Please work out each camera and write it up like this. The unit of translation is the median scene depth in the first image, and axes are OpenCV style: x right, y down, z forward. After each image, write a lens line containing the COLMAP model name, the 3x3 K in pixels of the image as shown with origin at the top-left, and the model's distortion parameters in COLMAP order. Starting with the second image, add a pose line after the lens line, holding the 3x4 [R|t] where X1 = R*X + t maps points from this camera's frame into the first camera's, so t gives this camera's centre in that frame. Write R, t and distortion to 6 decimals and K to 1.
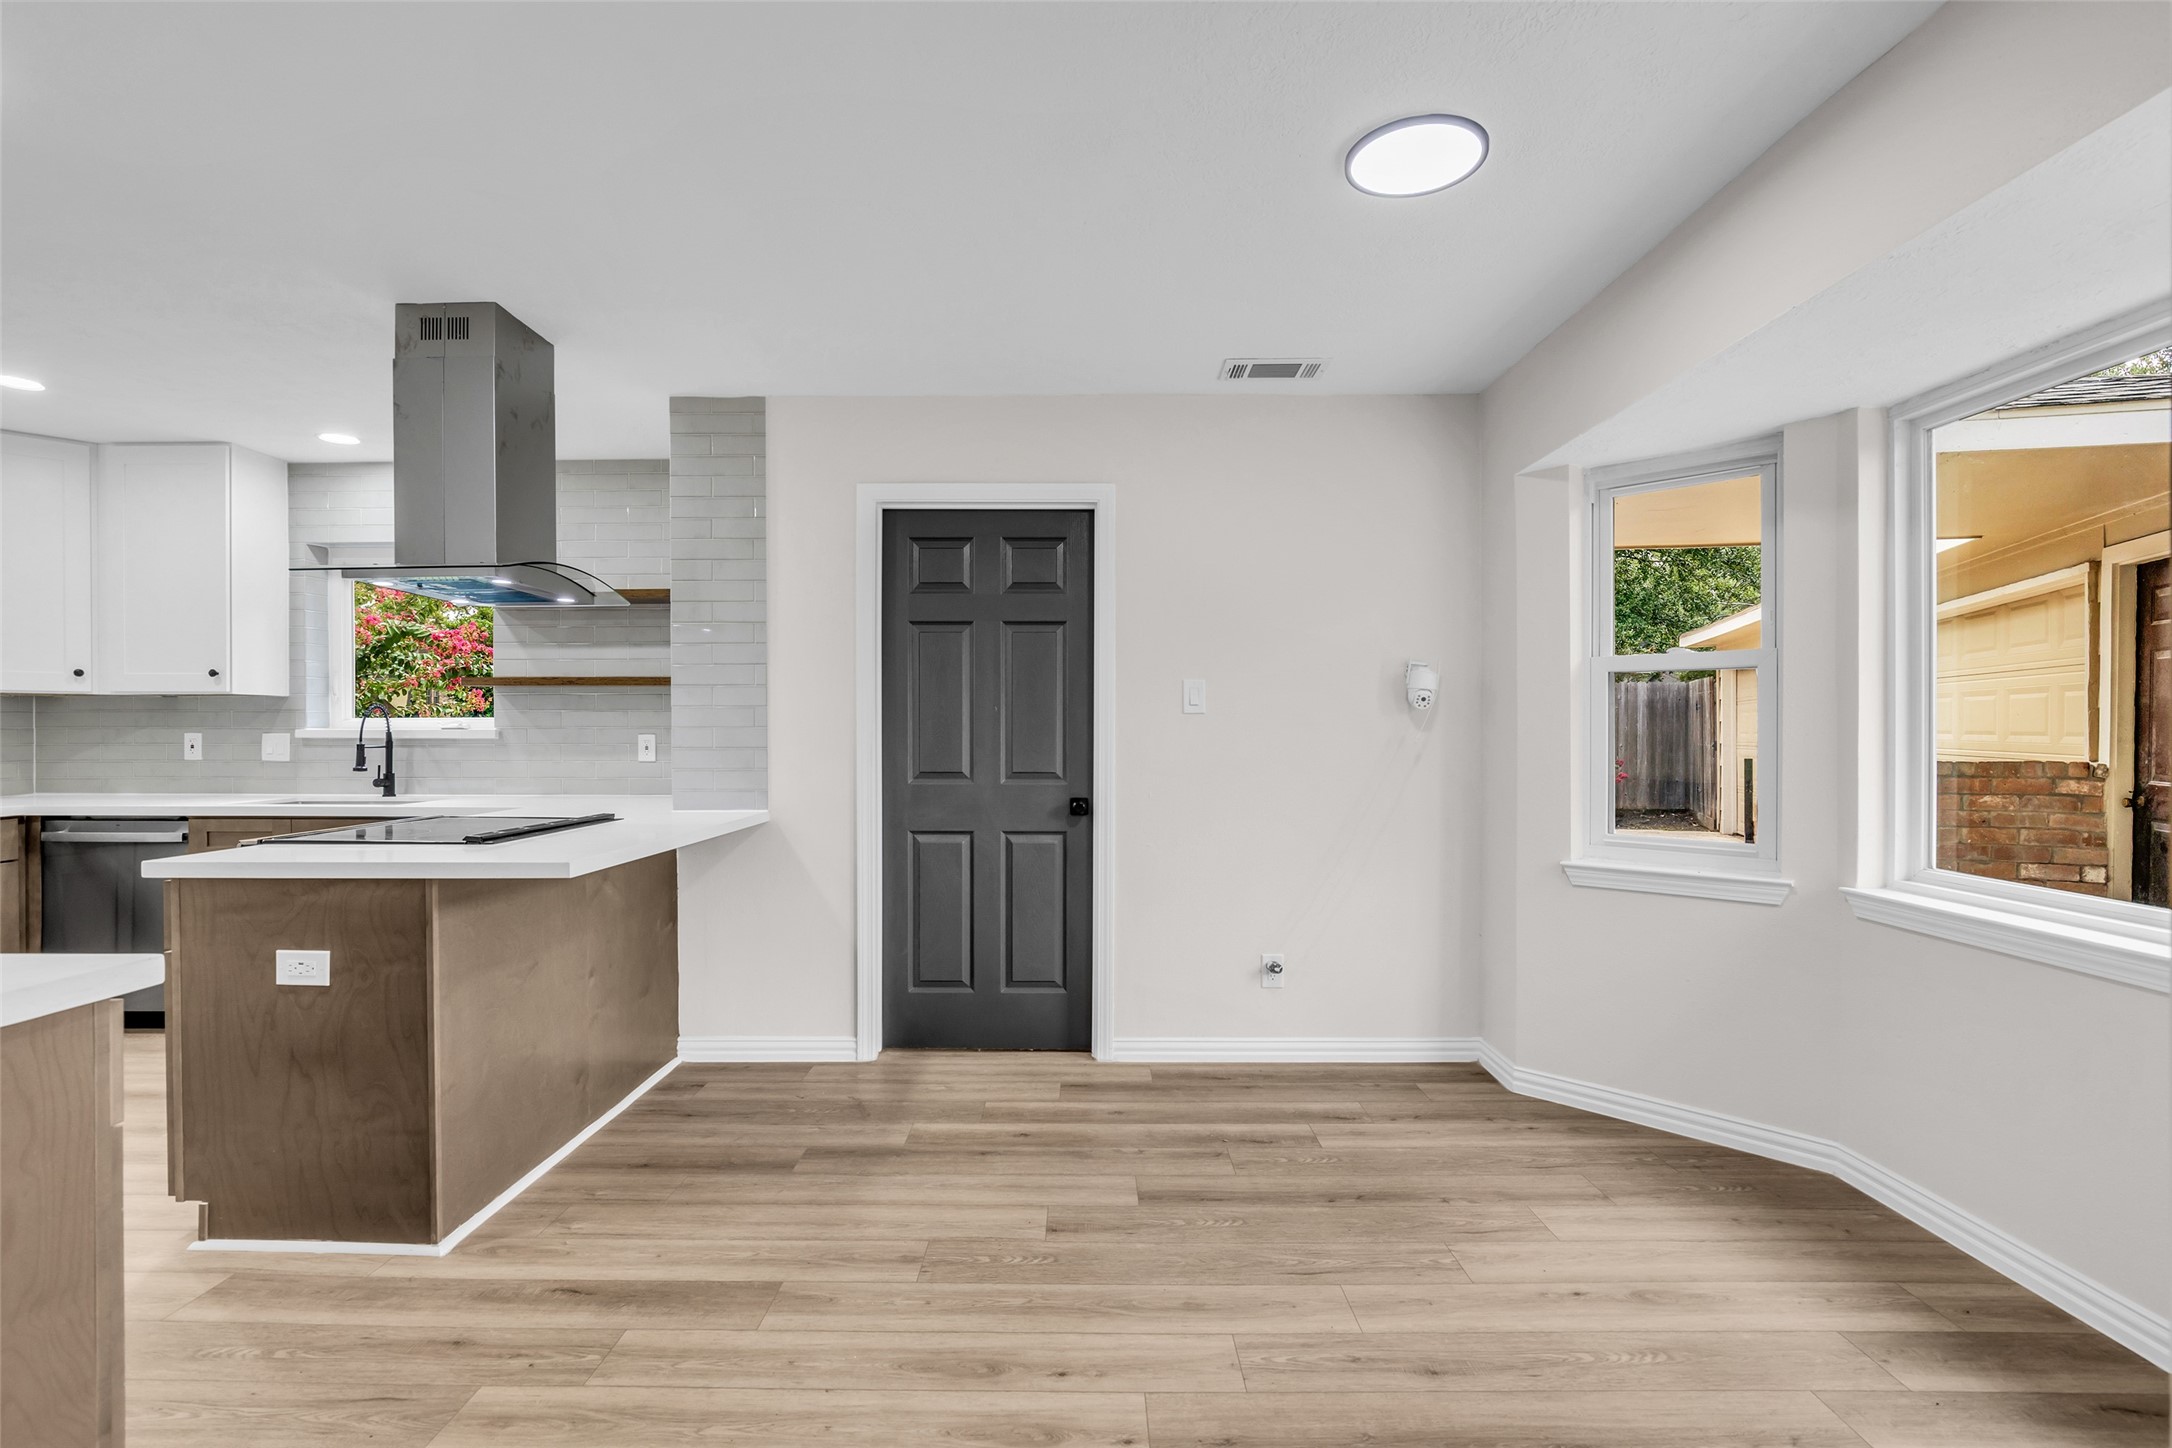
lens RADIAL K [[998.0, 0, 1082.7], [0, 998.0, 740.2], [0, 0, 1]] dist [-0.018205, 0.004616]
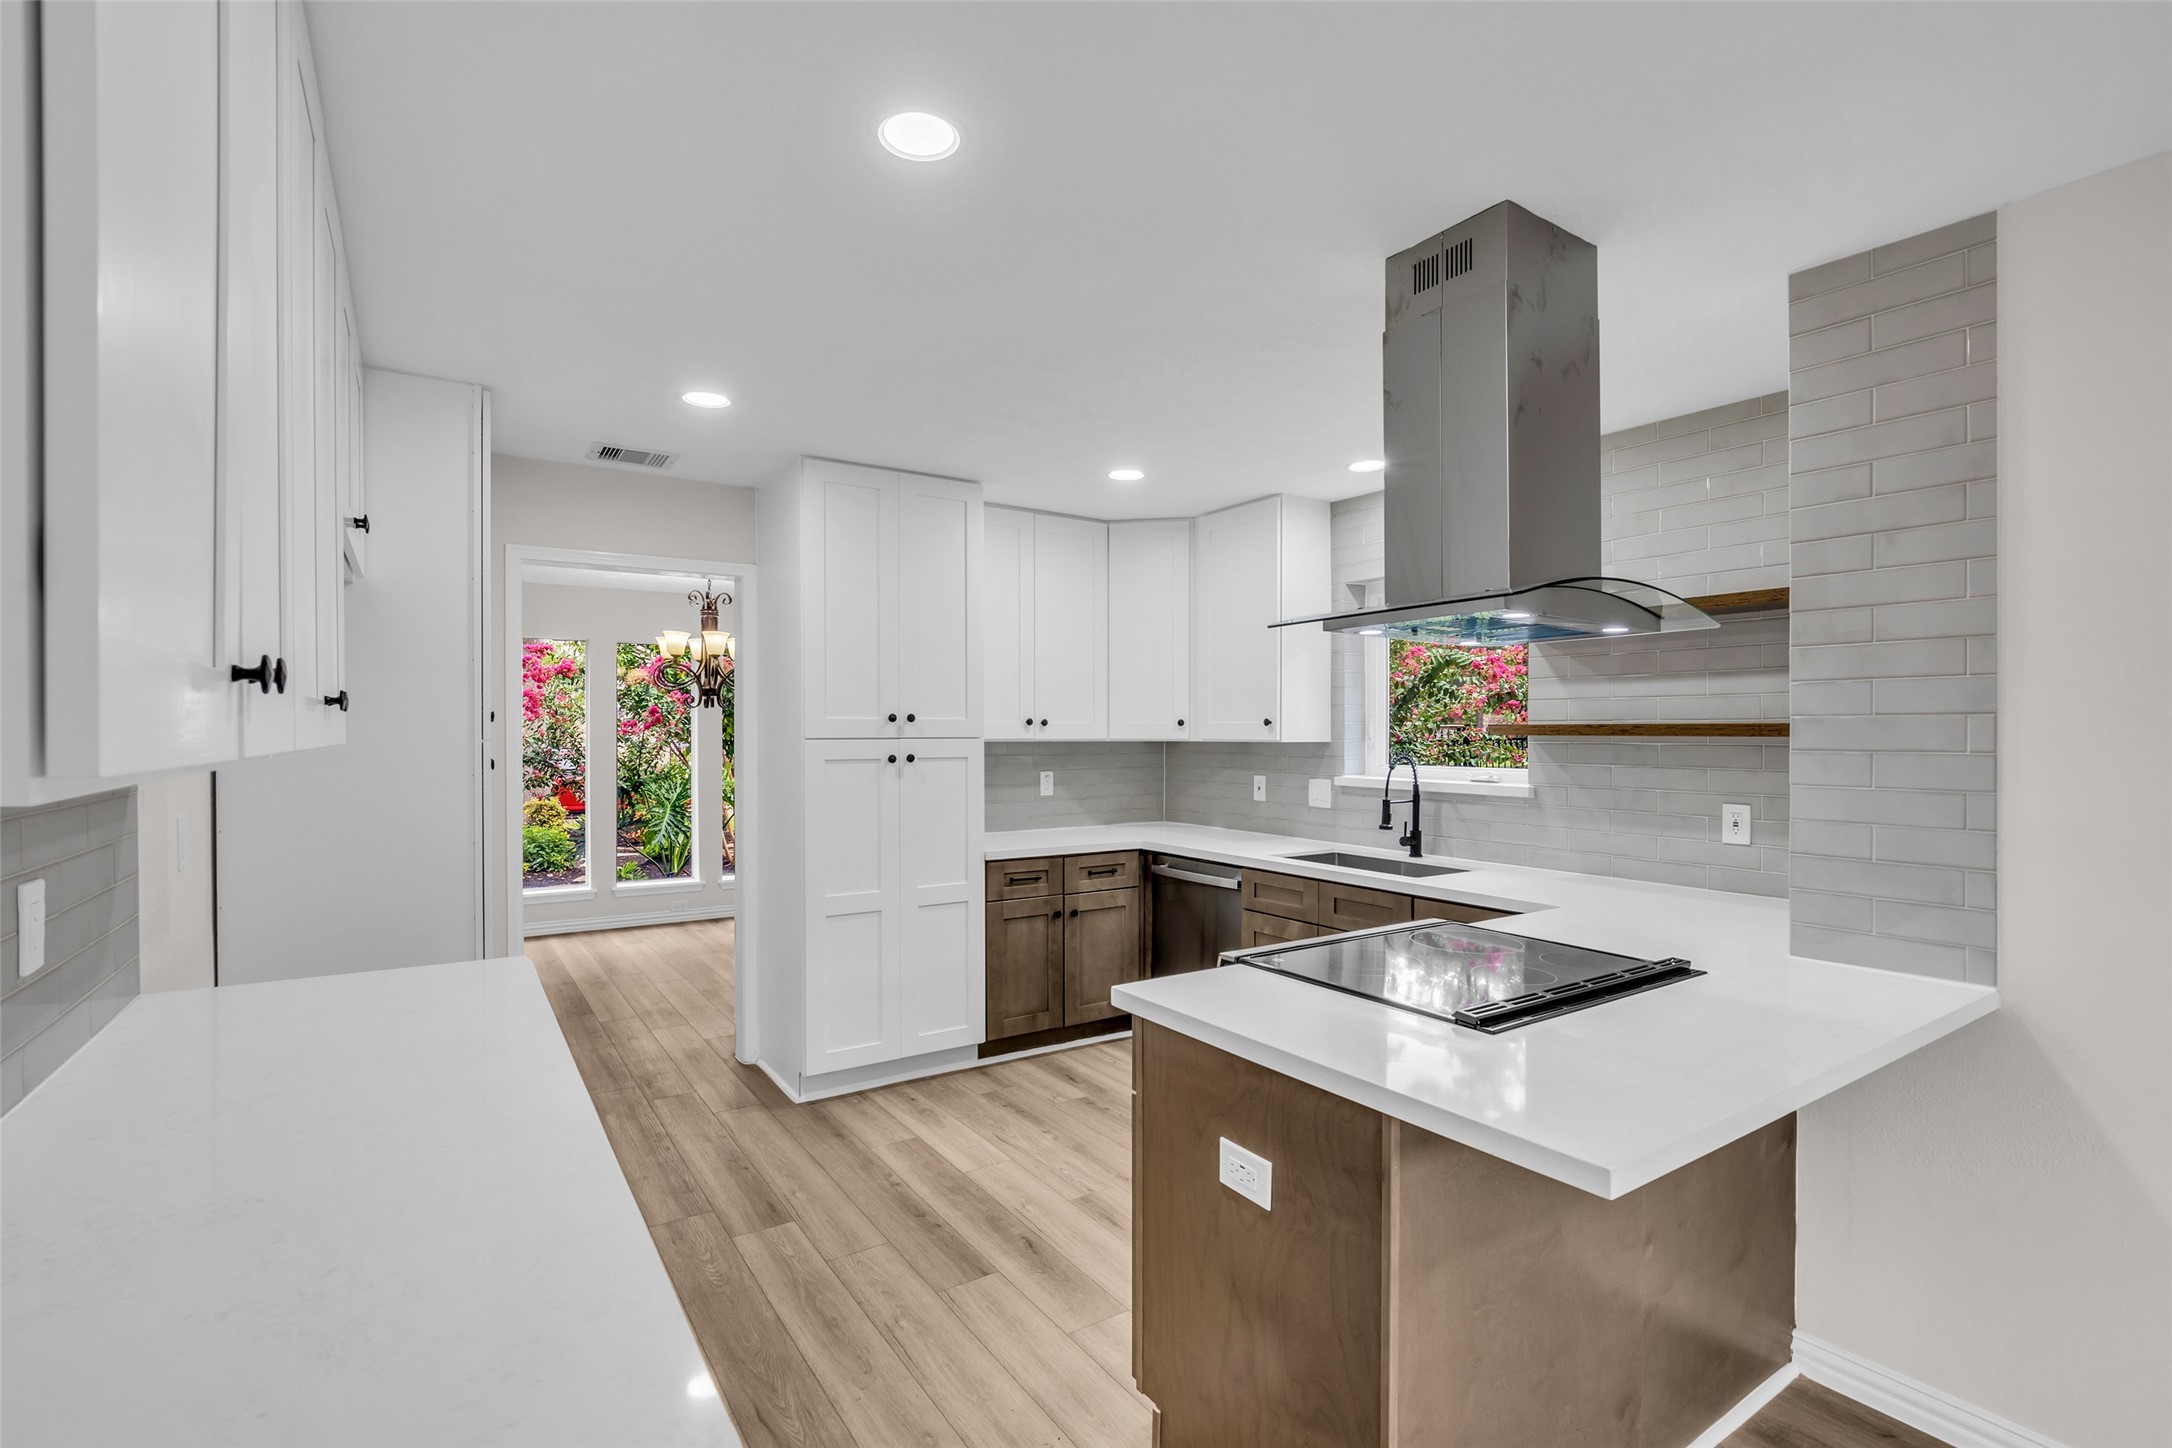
lens RADIAL K [[998.0, 0, 1075.9], [0, 998.0, 735.7], [0, 0, 1]] dist [-0.018205, 0.004616]
pose [[0.554379, 0.005708, -0.832245, -0.142864], [-0.009114, 0.999958, 0.000788, -0.056594], [0.832214, 0.007148, 0.554408, 0.282855]]
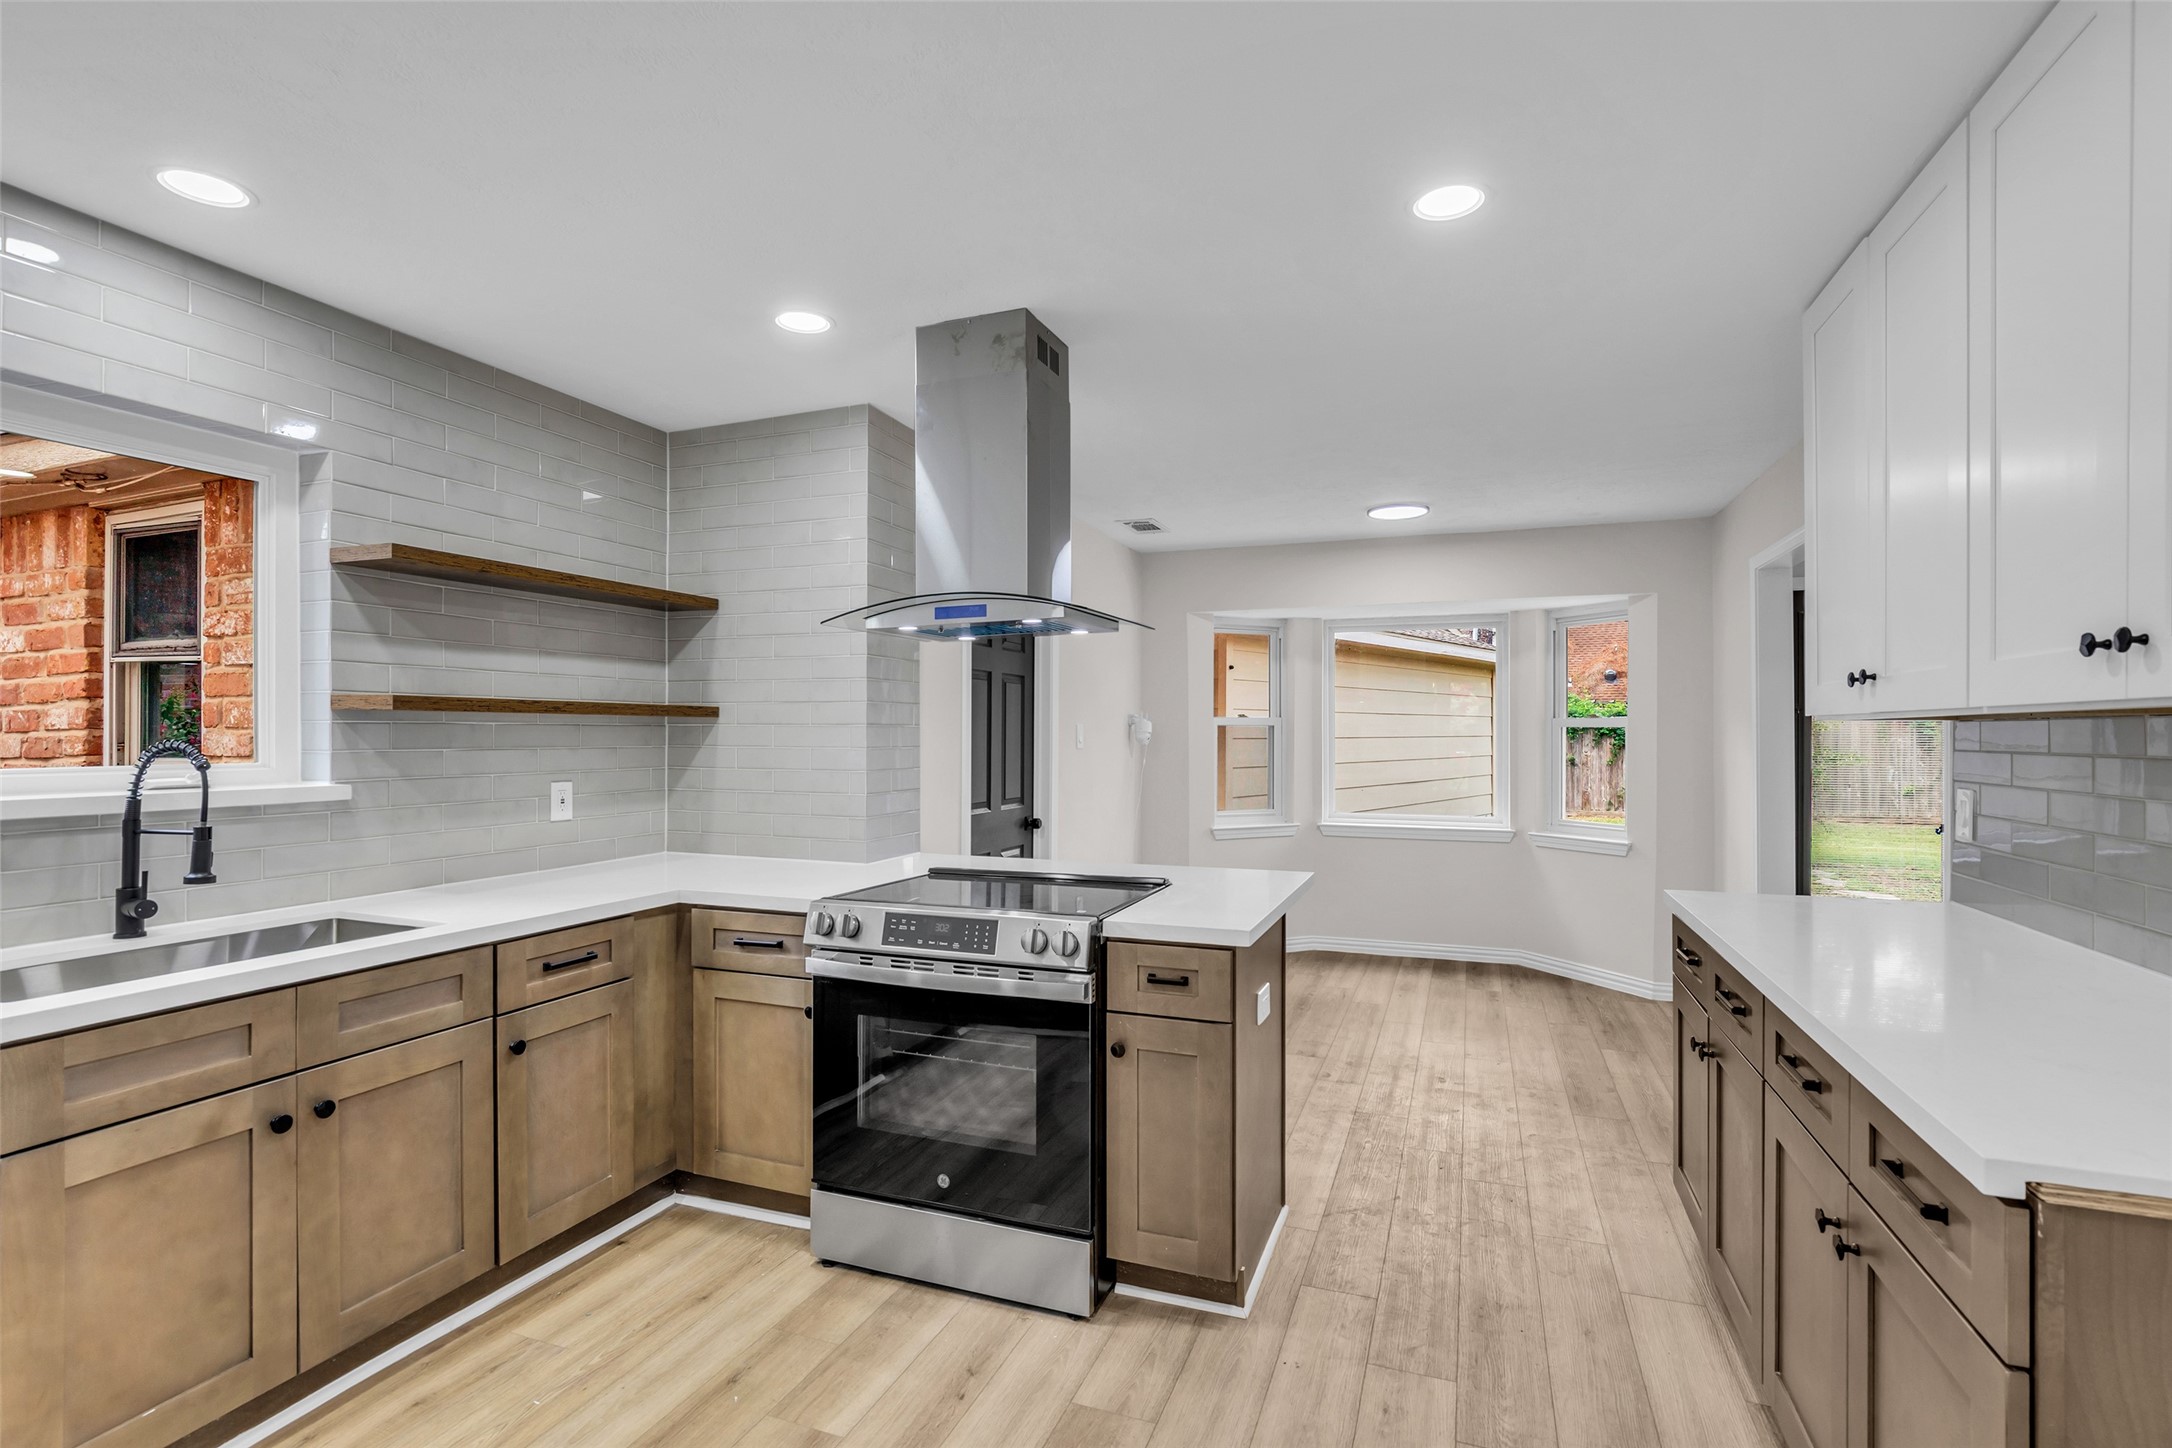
lens RADIAL K [[998.0, 0, 1076.7], [0, 998.0, 732.2], [0, 0, 1]] dist [-0.018205, 0.004616]
pose [[0.359811, 0.002878, 0.933021, -1.106720], [0.009510, 0.999932, -0.006751, -0.037684], [-0.932977, 0.011302, 0.359759, 0.465224]]
